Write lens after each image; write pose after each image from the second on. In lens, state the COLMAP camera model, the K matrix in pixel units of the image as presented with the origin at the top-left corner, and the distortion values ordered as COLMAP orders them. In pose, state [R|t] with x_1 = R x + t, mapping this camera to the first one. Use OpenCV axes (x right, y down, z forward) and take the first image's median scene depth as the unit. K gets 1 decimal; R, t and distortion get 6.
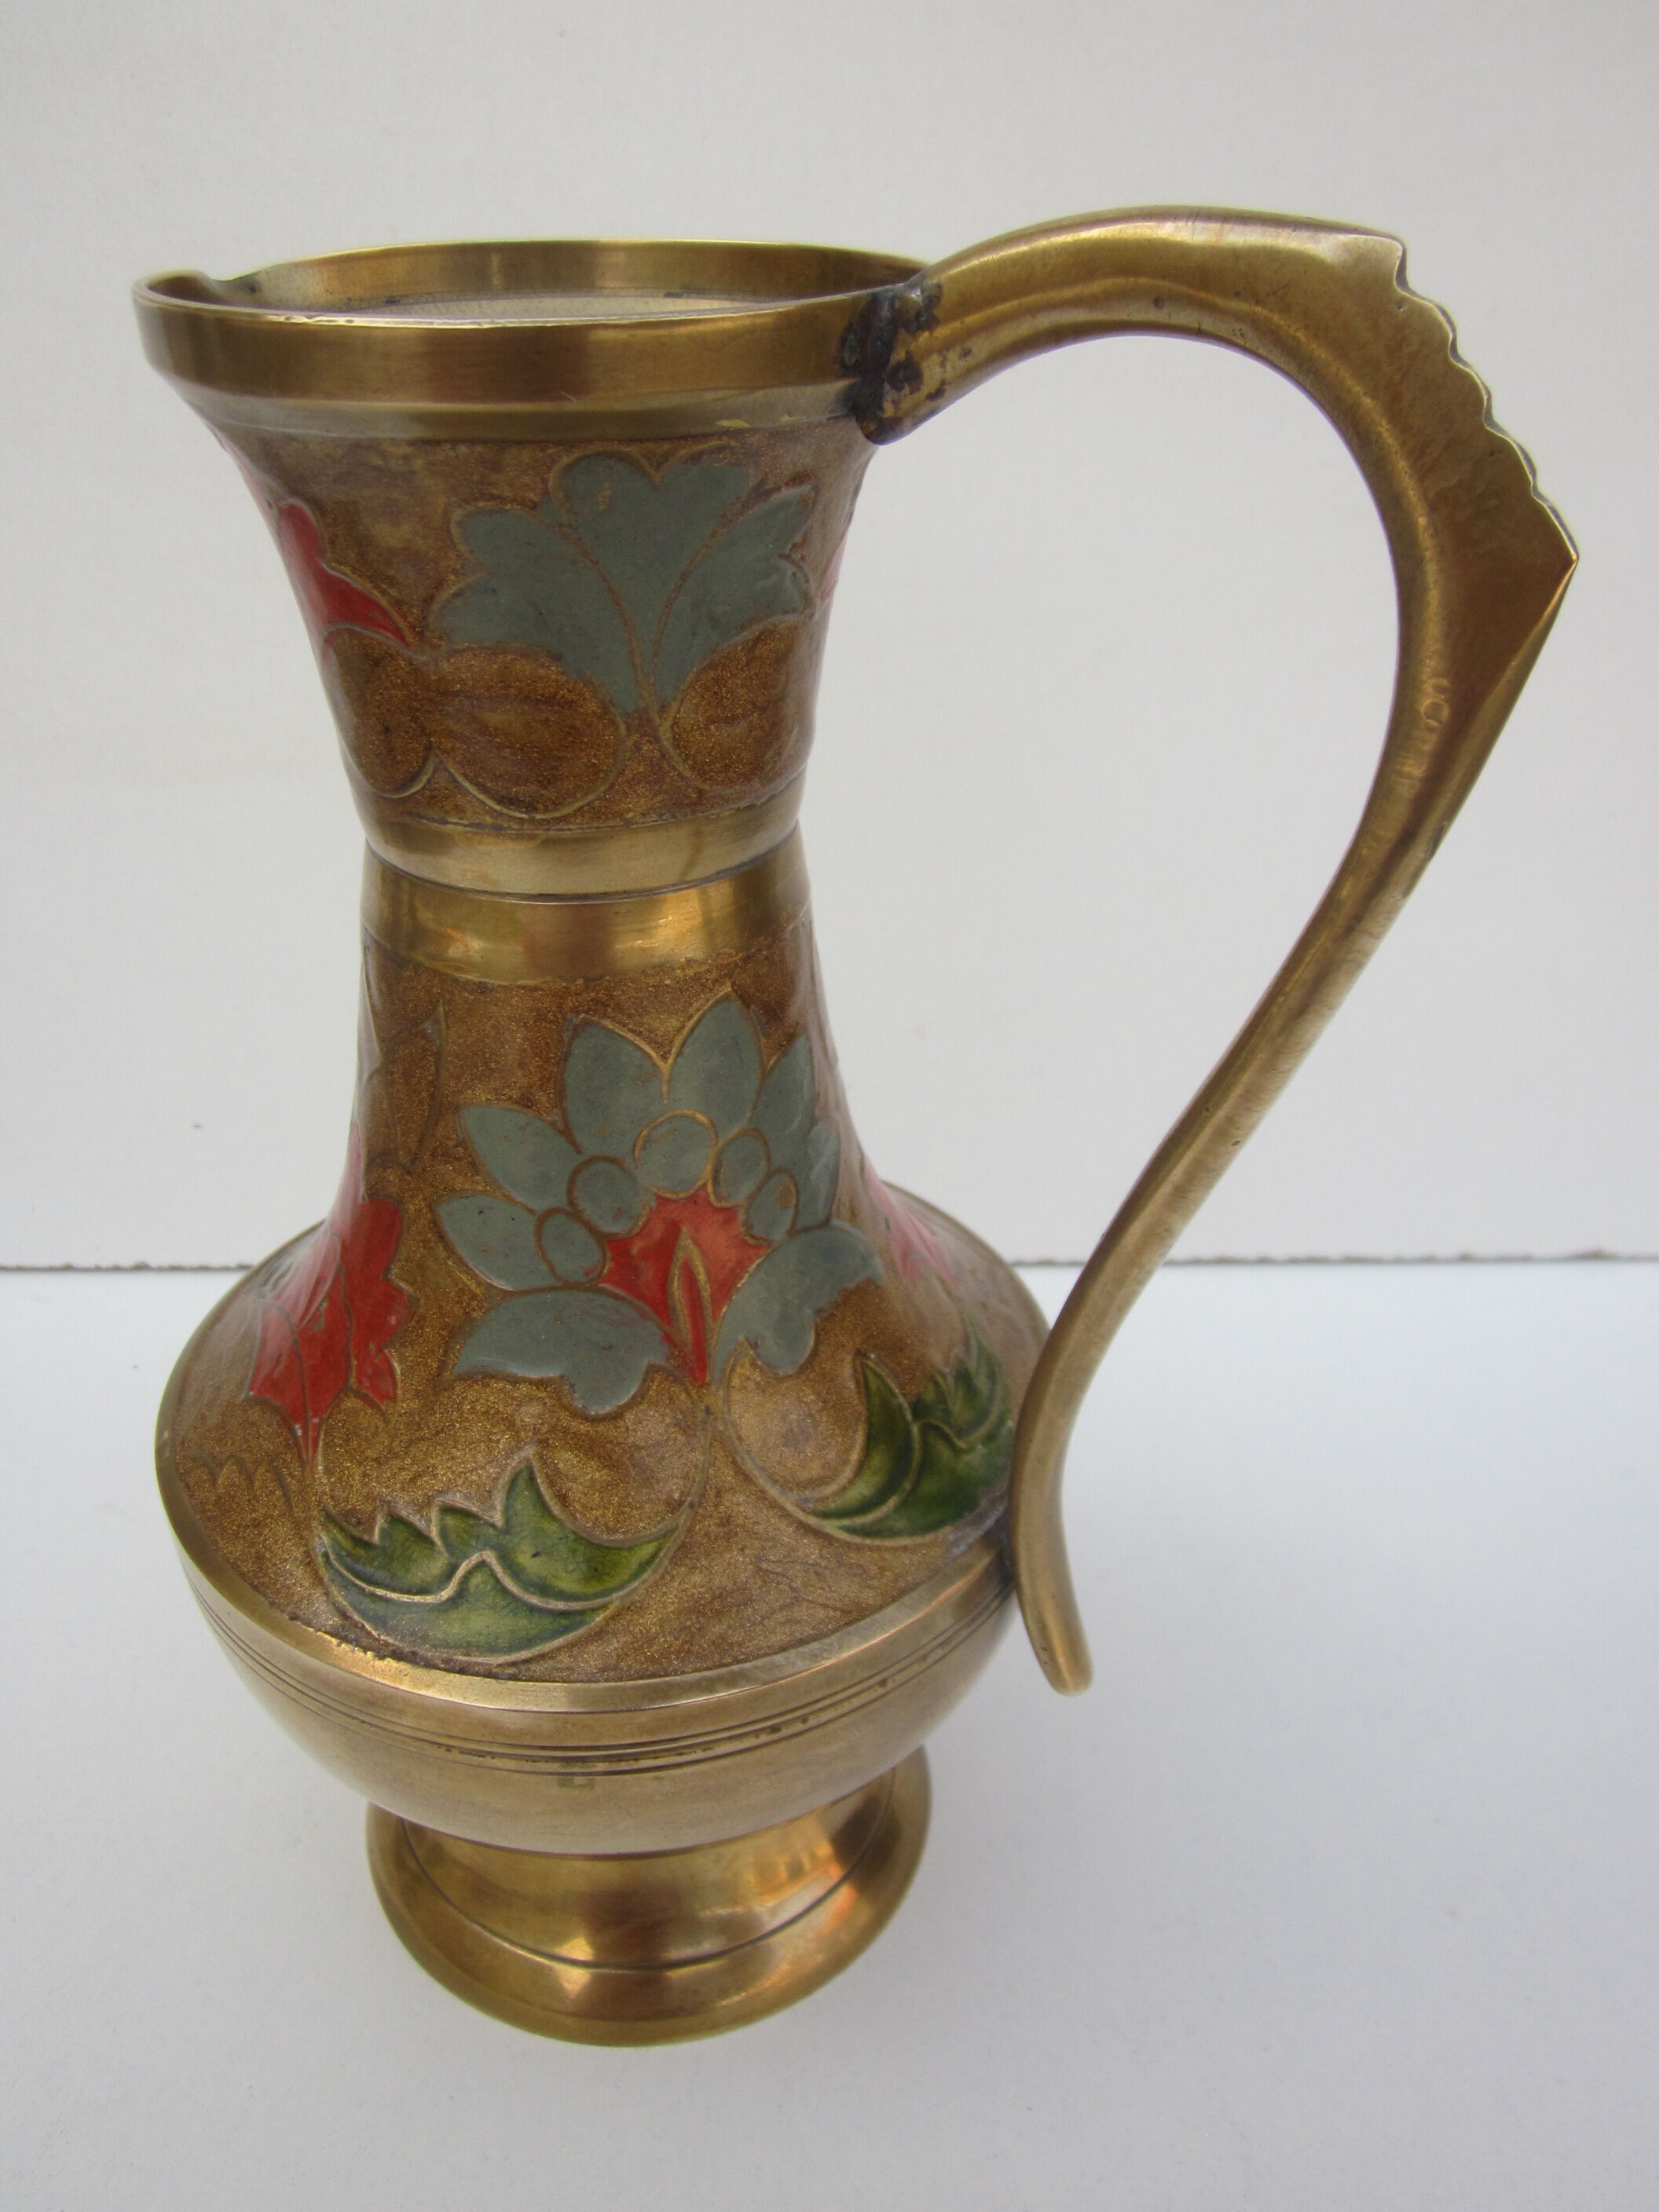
lens RADIAL K [[1790.9, 0, 829.5], [0, 1790.9, 1106.0], [0, 0, 1]] dist [-0.059316, -0.000086]
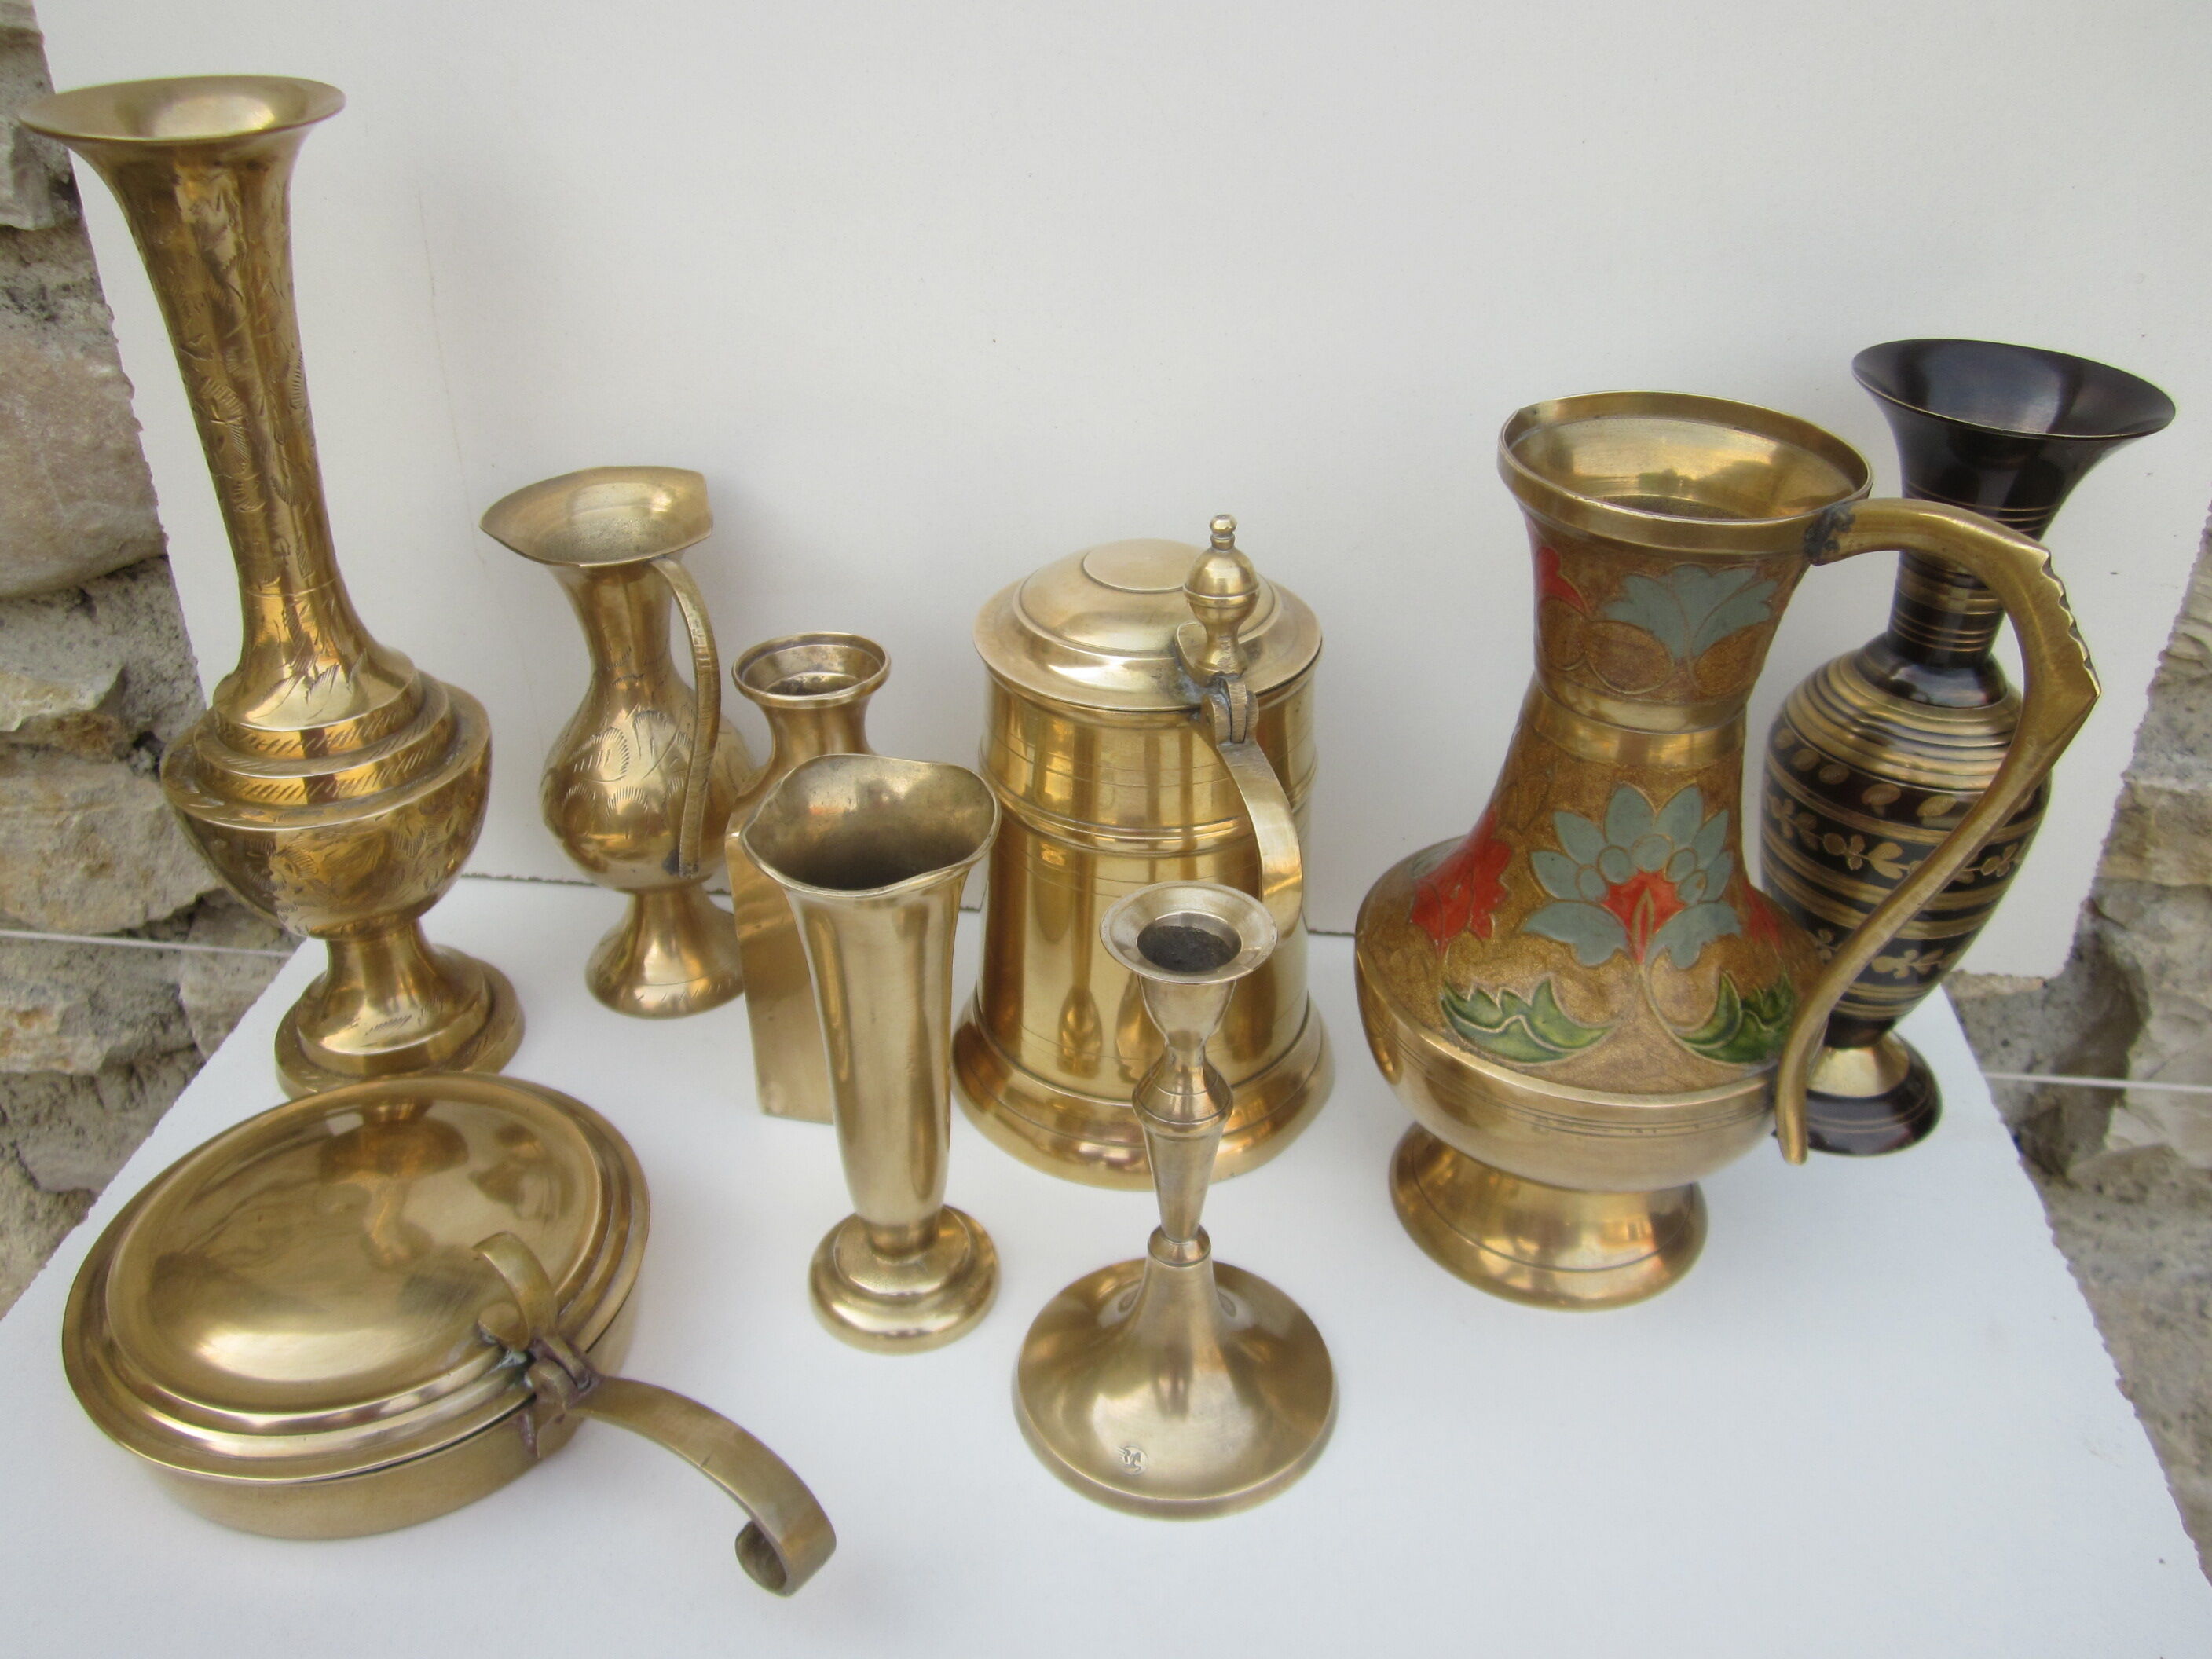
lens RADIAL K [[1790.9, 0, 1106.0], [0, 1790.9, 829.5], [0, 0, 1]] dist [-0.059316, -0.000086]
pose [[0.921422, 0.208932, -0.327610, 0.002737], [-0.191256, 0.977795, 0.085667, -0.054891], [0.338234, -0.016278, 0.940921, -1.162480]]
